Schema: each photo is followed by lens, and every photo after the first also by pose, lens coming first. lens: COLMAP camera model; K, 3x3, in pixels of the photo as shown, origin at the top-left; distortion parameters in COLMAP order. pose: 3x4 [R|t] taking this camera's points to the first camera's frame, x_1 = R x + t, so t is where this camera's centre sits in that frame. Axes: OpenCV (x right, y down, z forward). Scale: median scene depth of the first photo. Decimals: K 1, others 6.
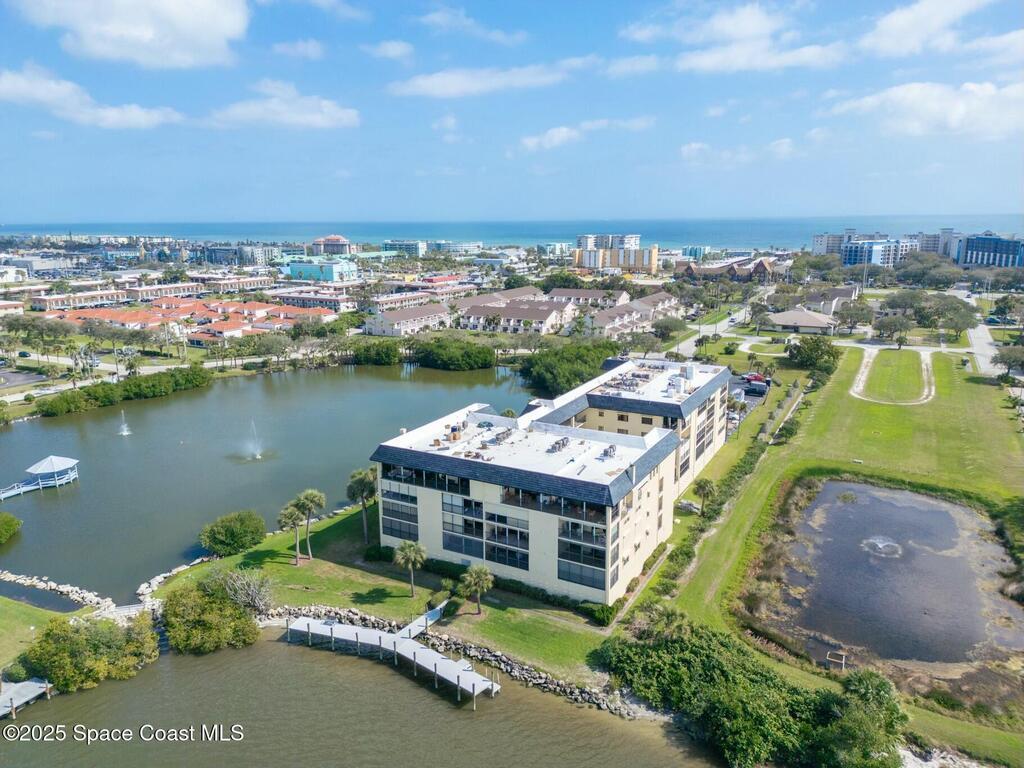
lens RADIAL K [[722.3, 0, 511.8], [0, 722.3, 370.7], [0, 0, 1]] dist [0.071089, -0.066253]
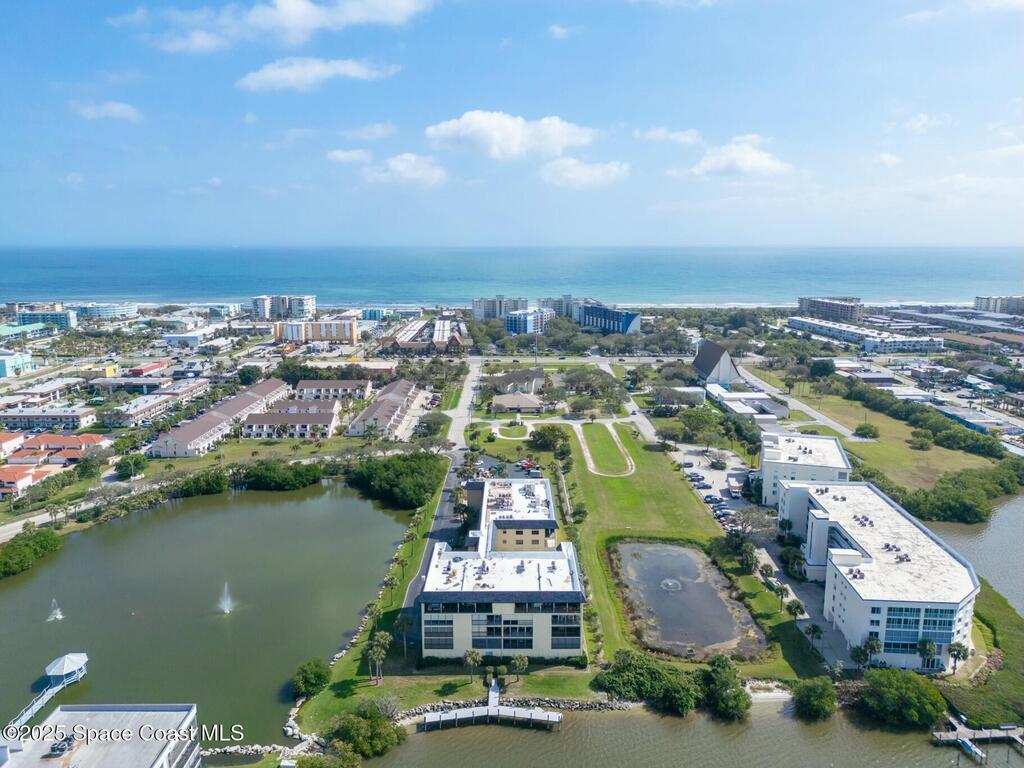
lens RADIAL K [[720.8, 0, 512.0], [0, 720.8, 384.0], [0, 0, 1]] dist [0.078850, -0.071382]
pose [[0.876535, -0.088657, 0.473102, -0.777194], [0.097263, 0.995239, 0.006301, -0.363530], [-0.471408, 0.040492, 0.880985, -0.522626]]
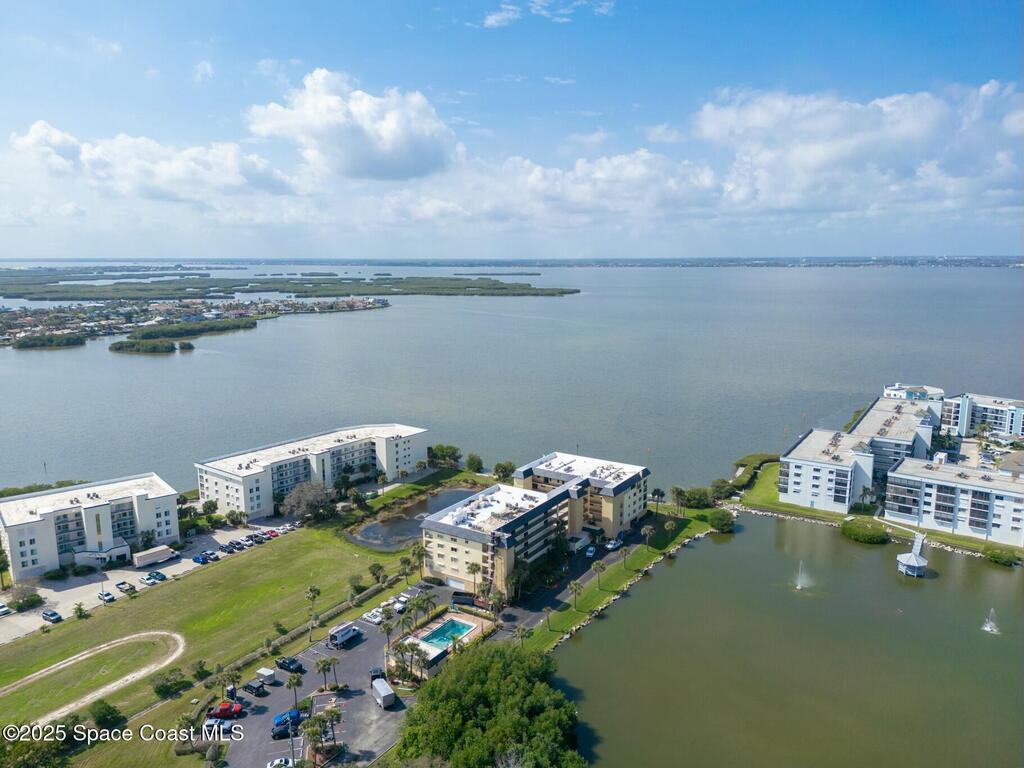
lens RADIAL K [[720.8, 0, 512.0], [0, 720.8, 384.0], [0, 0, 1]] dist [0.078850, -0.071382]
pose [[-0.997087, -0.007099, 0.075944, 0.078364], [0.021785, 0.927685, 0.372728, -1.118975], [-0.073098, 0.373297, -0.924828, 3.337065]]
